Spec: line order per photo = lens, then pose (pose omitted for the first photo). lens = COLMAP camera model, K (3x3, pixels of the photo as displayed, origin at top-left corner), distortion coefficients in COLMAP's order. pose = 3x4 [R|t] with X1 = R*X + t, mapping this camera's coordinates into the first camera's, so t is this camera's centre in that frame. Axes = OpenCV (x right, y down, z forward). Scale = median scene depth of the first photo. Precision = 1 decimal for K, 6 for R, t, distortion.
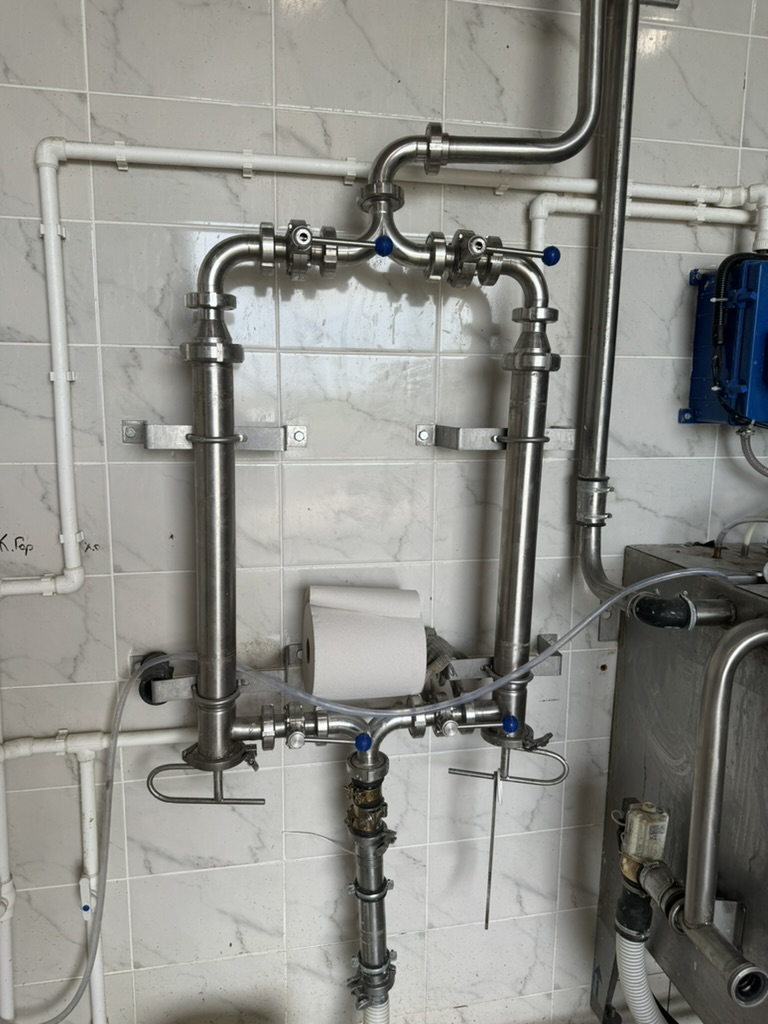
lens RADIAL K [[722.3, 0, 374.4], [0, 722.3, 517.3], [0, 0, 1]] dist [0.026842, -0.025298]
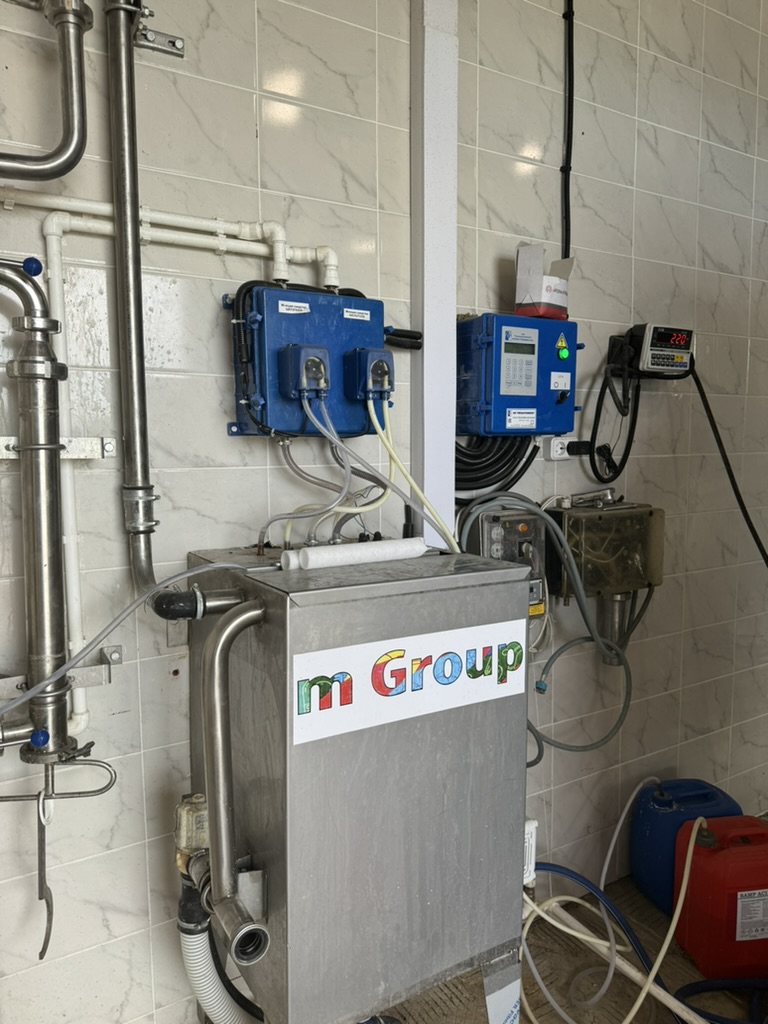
lens RADIAL K [[722.3, 0, 377.3], [0, 722.3, 523.1], [0, 0, 1]] dist [0.026842, -0.025298]
pose [[0.945356, -0.055238, 0.321326, 0.290401], [0.072943, 0.996395, -0.043316, 0.066383], [-0.317775, 0.064387, 0.945977, -0.082542]]
